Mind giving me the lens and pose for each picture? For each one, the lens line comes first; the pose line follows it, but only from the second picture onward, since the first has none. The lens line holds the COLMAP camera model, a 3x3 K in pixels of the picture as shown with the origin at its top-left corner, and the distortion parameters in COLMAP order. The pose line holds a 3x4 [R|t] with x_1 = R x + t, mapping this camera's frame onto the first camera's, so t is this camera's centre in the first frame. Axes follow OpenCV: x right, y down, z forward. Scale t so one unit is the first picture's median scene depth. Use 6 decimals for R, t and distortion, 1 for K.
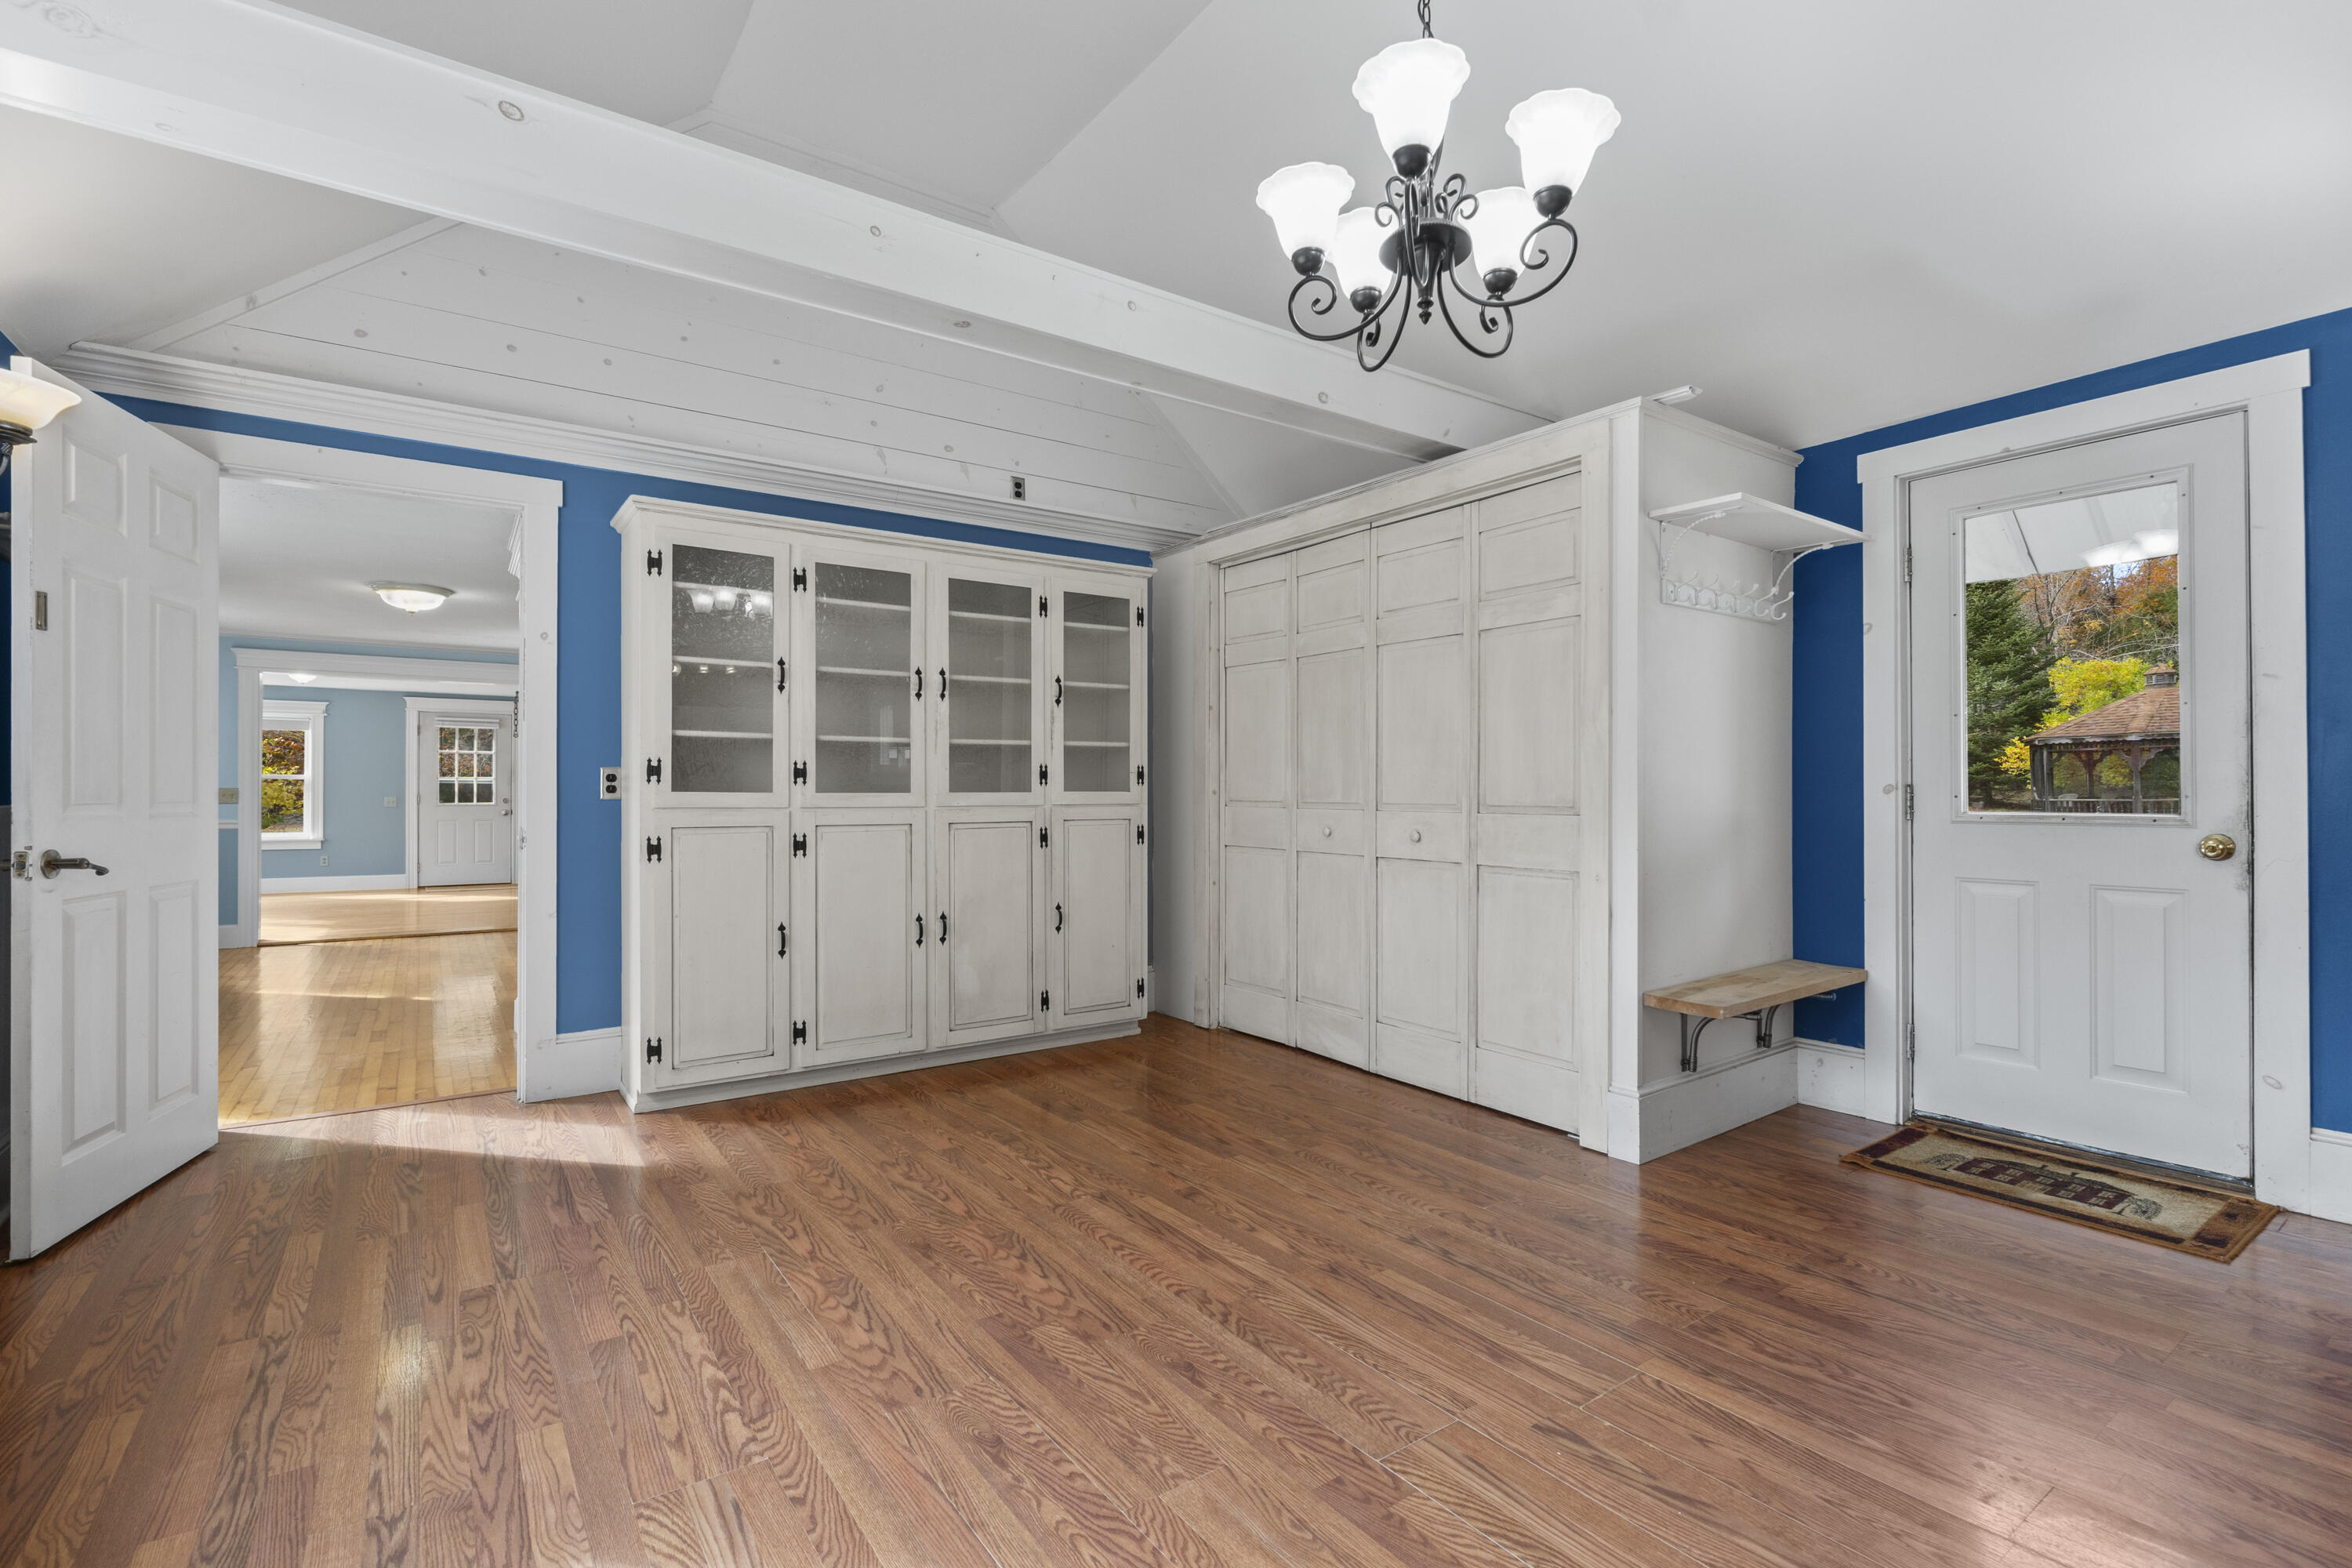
lens RADIAL K [[1058.5, 0, 1169.0], [0, 1058.5, 800.8], [0, 0, 1]] dist [-0.005187, -0.001052]
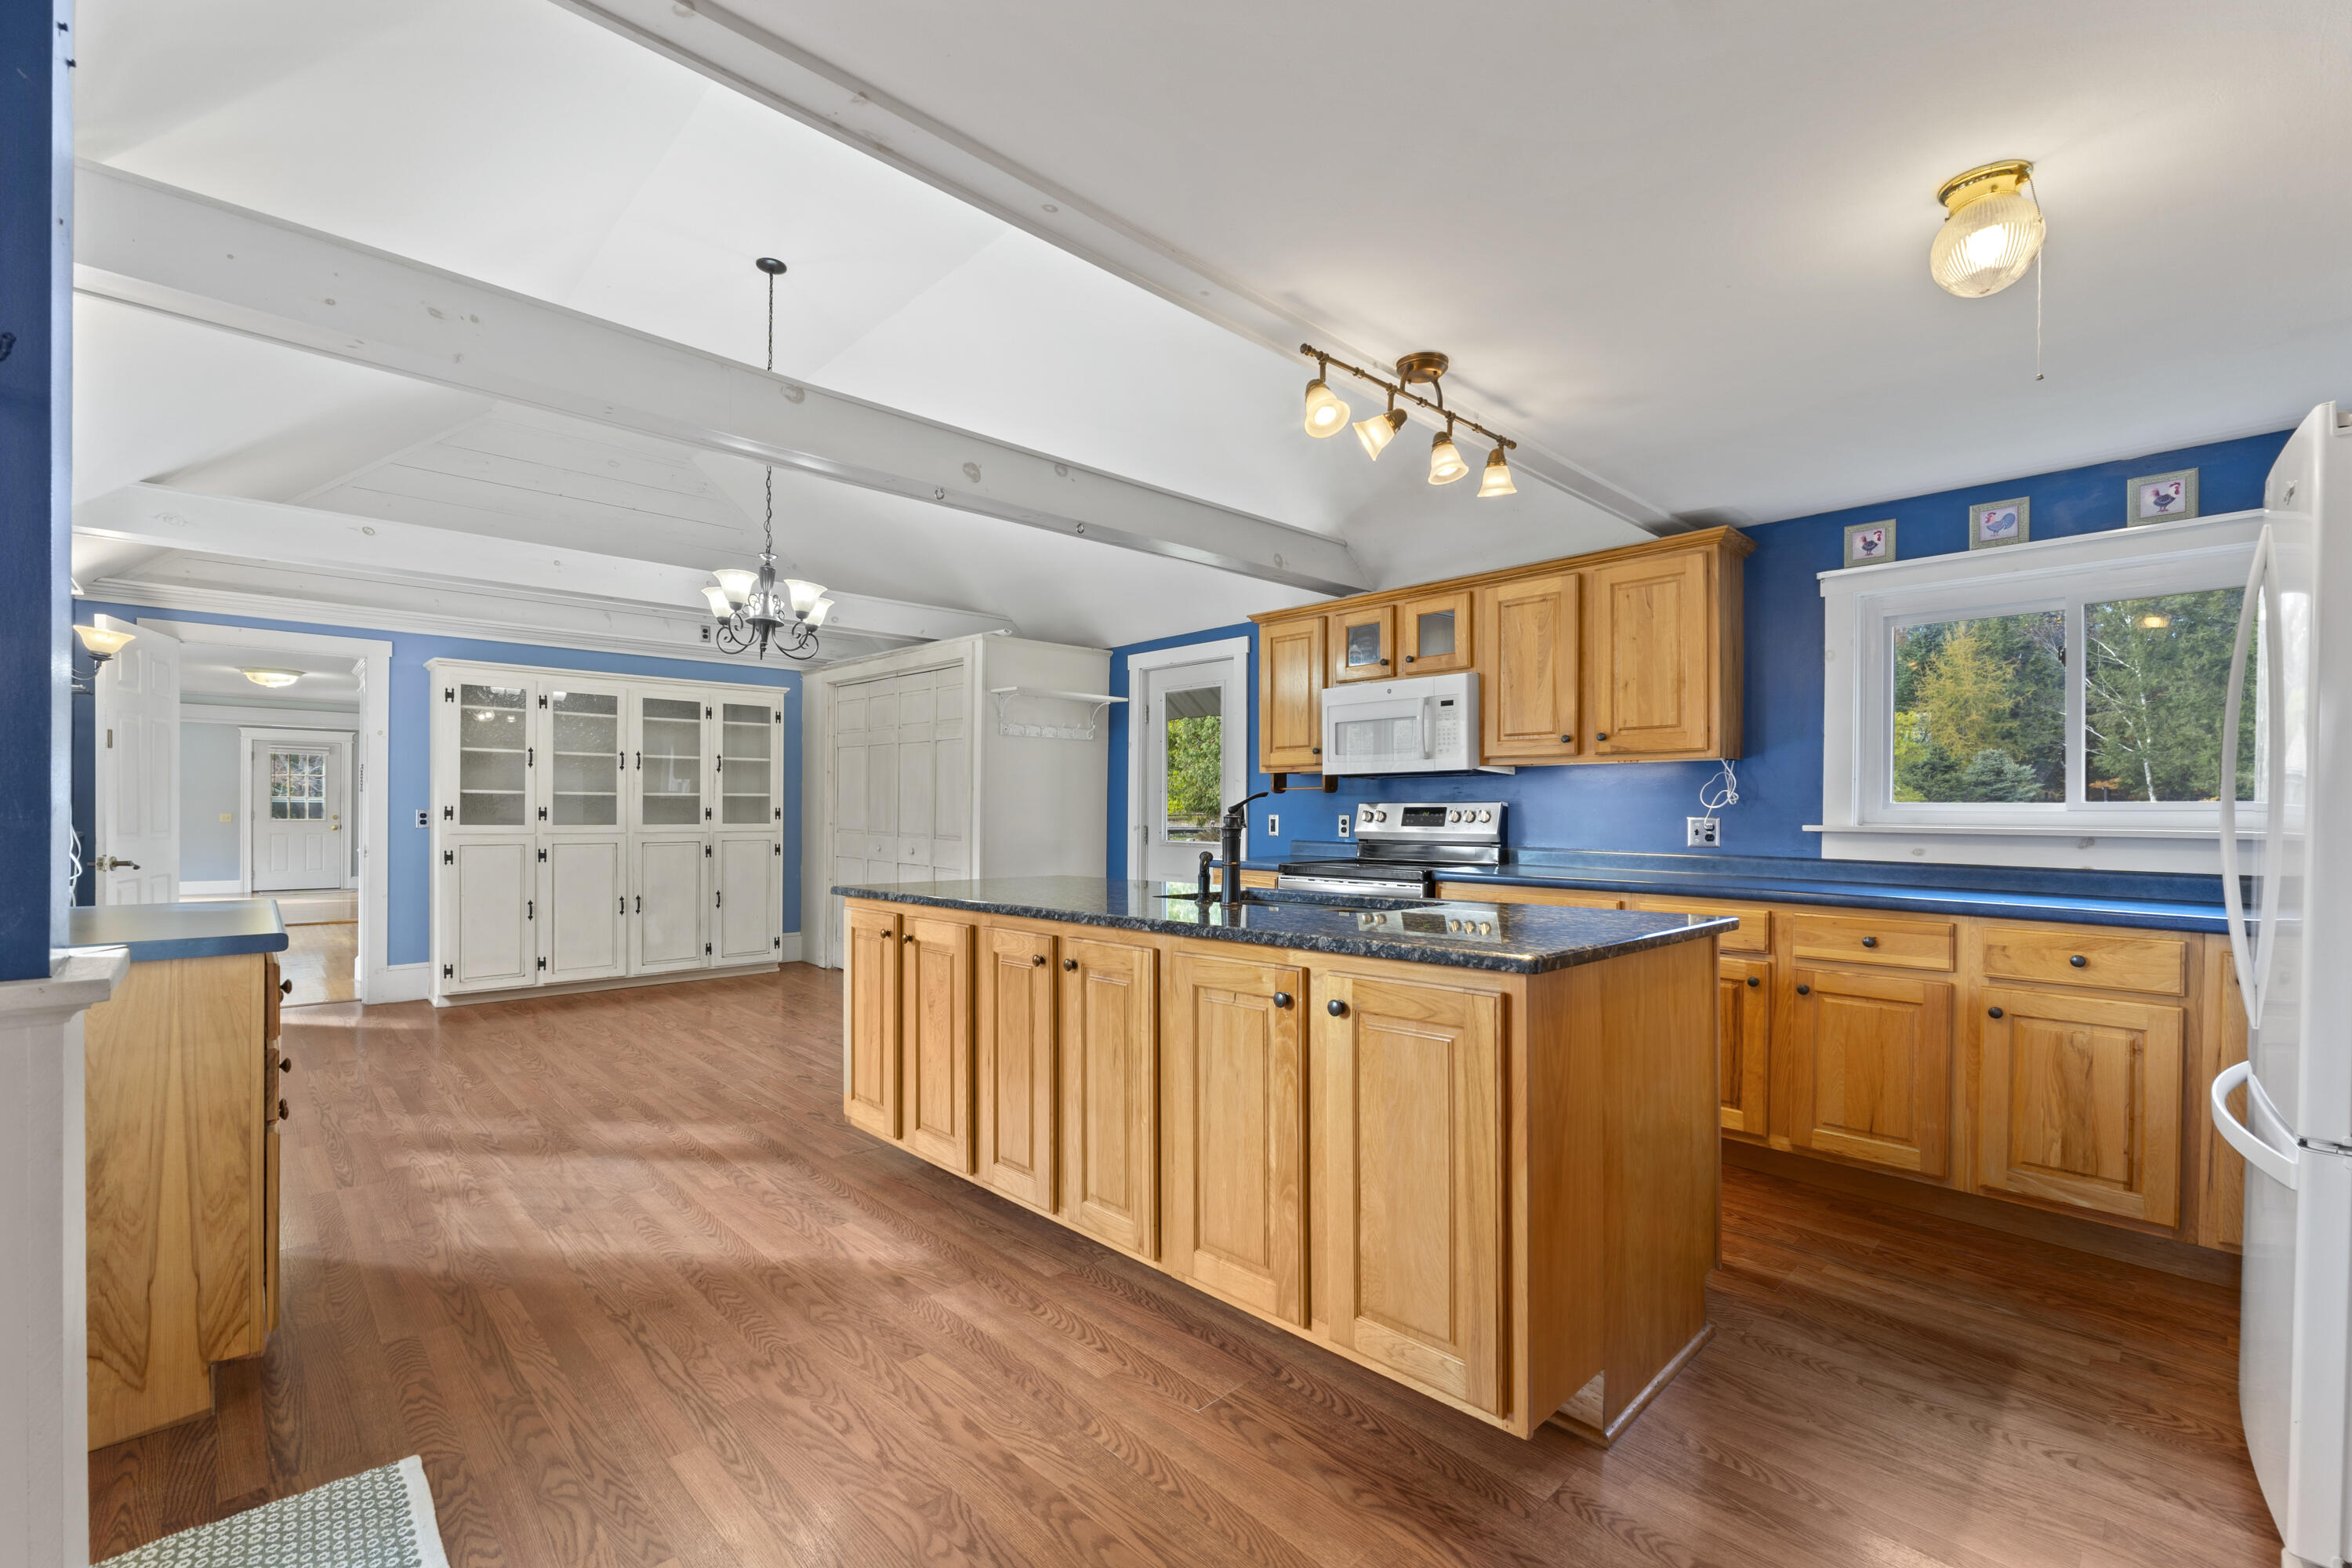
lens RADIAL K [[1009.3, 0, 1181.3], [0, 1009.3, 821.2], [0, 0, 1]] dist [-0.004511, 0.000019]
pose [[0.989235, 0.007146, 0.146160, 0.430540], [-0.008007, 0.999954, 0.005300, -0.030112], [-0.146115, -0.006413, 0.989247, -0.760026]]
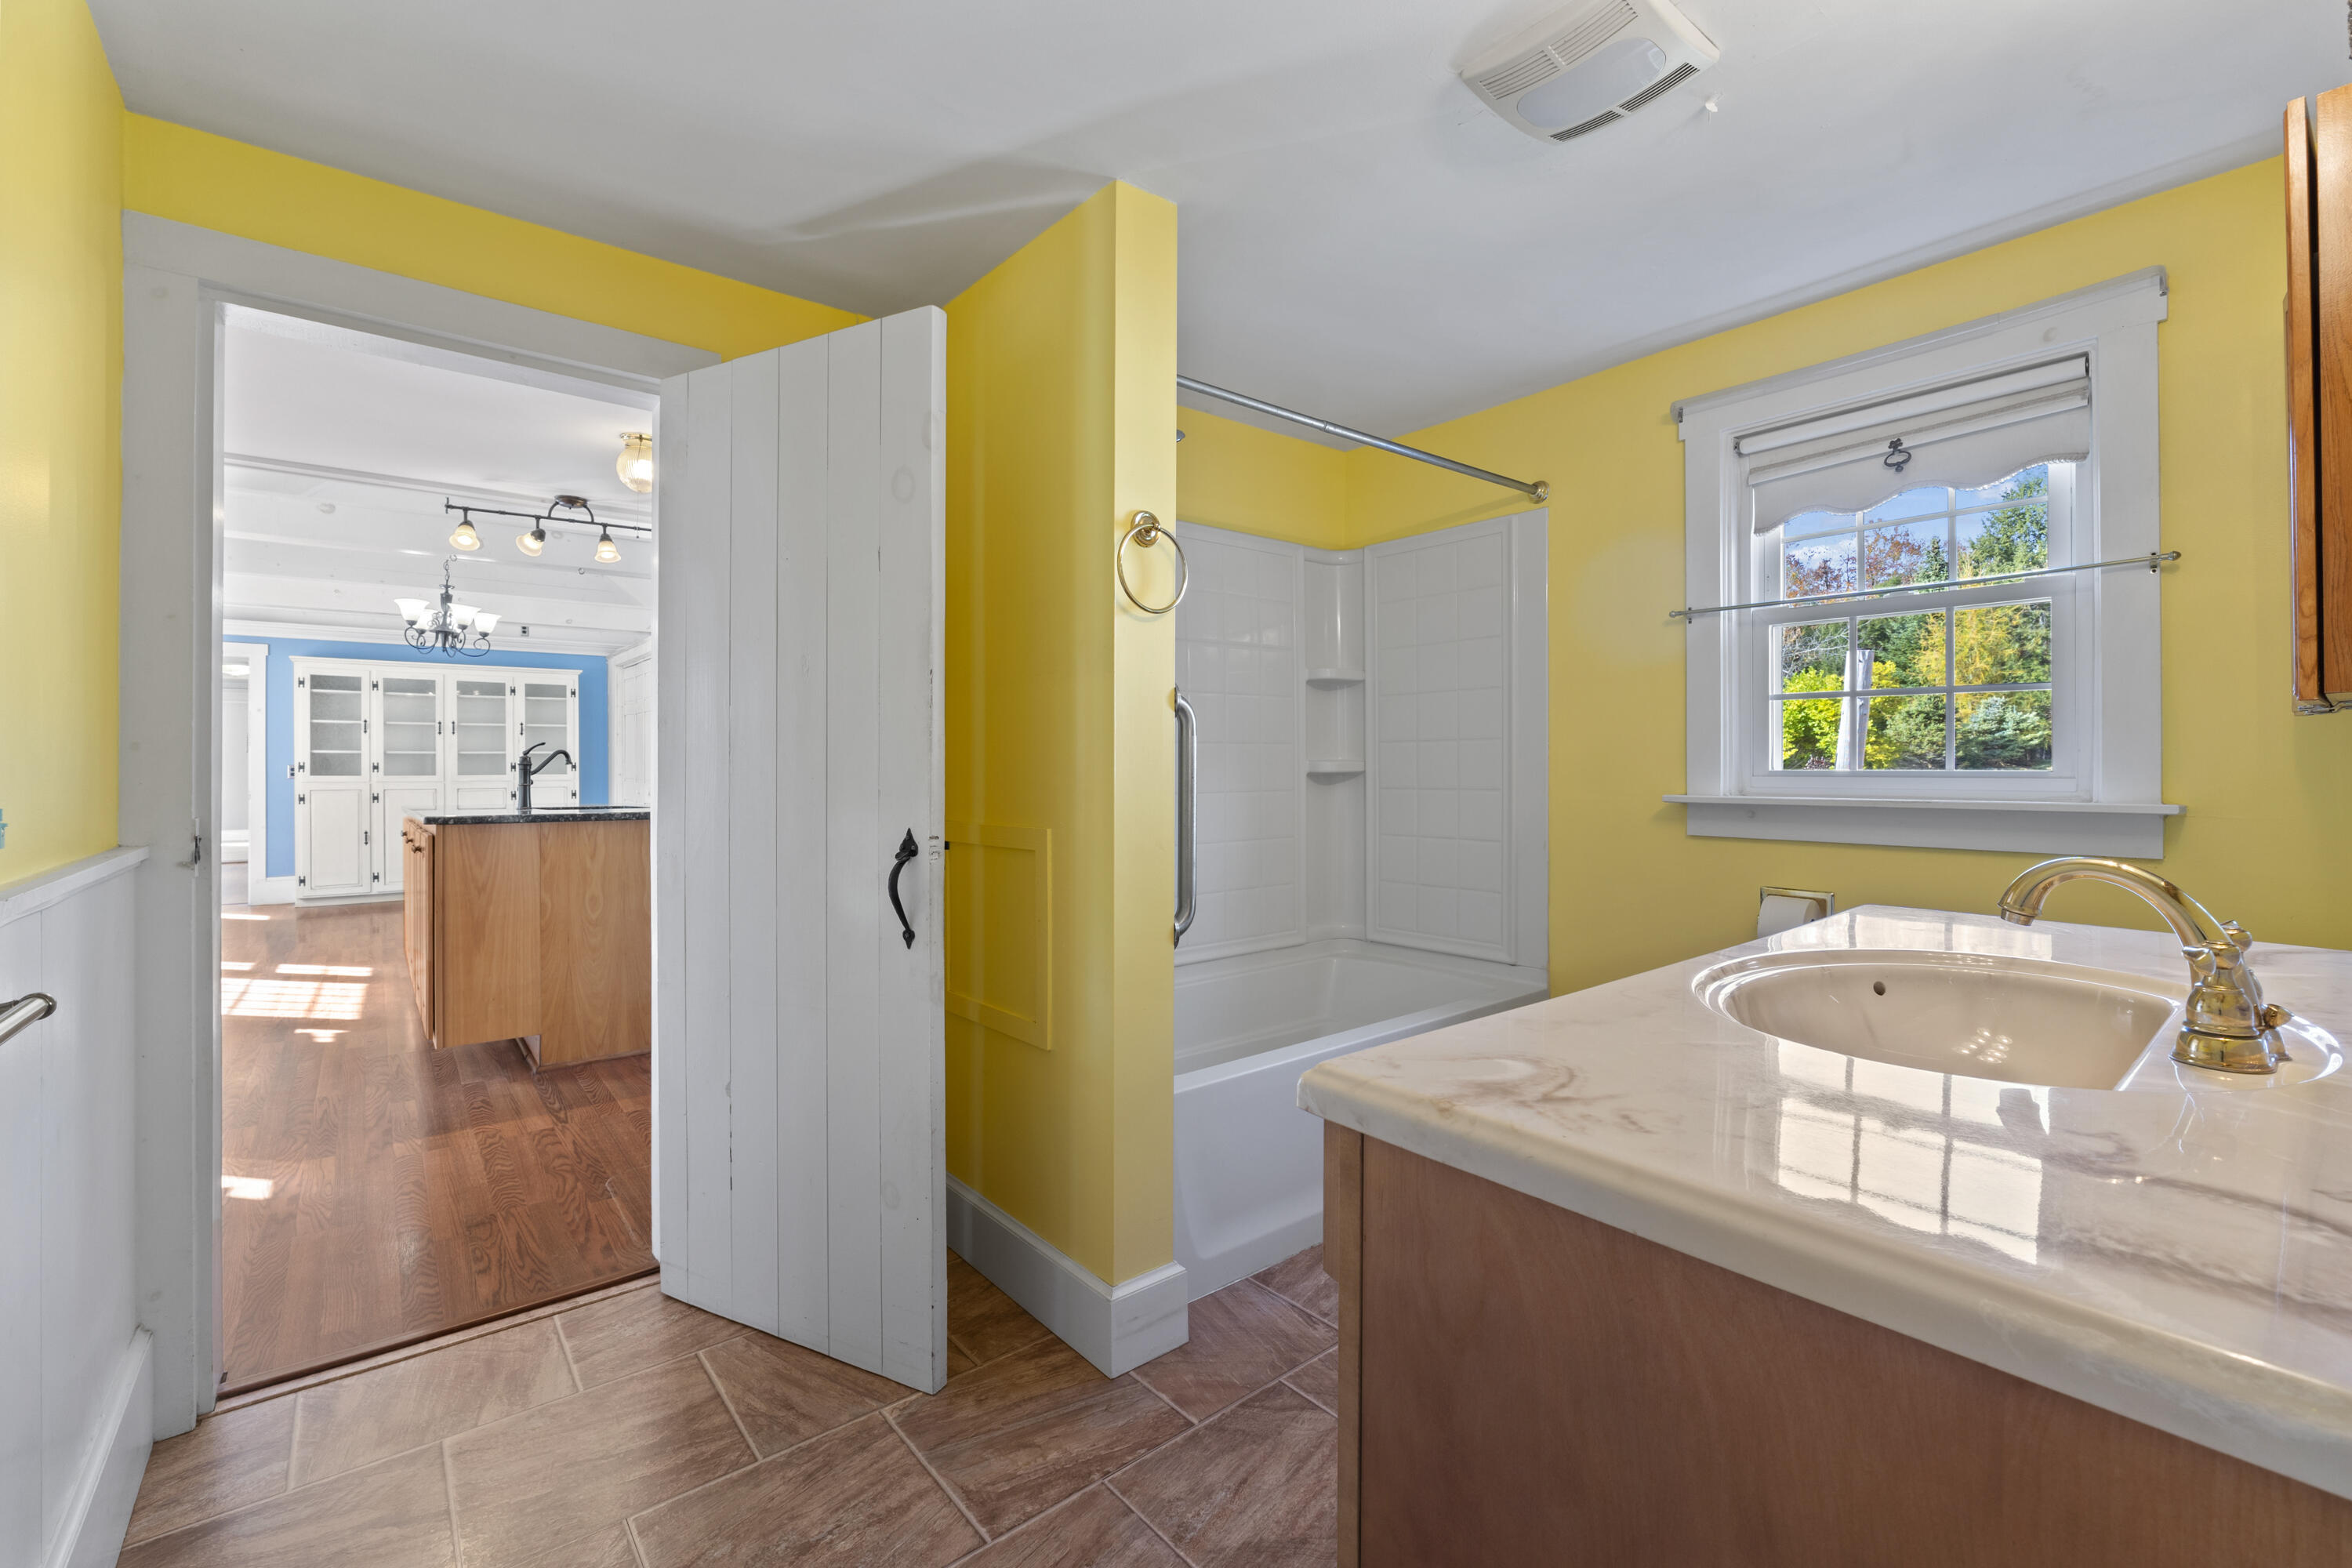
lens RADIAL K [[1009.3, 0, 1179.2], [0, 1009.3, 773.4], [0, 0, 1]] dist [-0.004511, 0.000019]
pose [[0.998195, -0.001368, 0.060033, 1.273323], [0.001518, 0.999996, -0.002453, -0.004510], [-0.060030, 0.002540, 0.998193, -1.317524]]
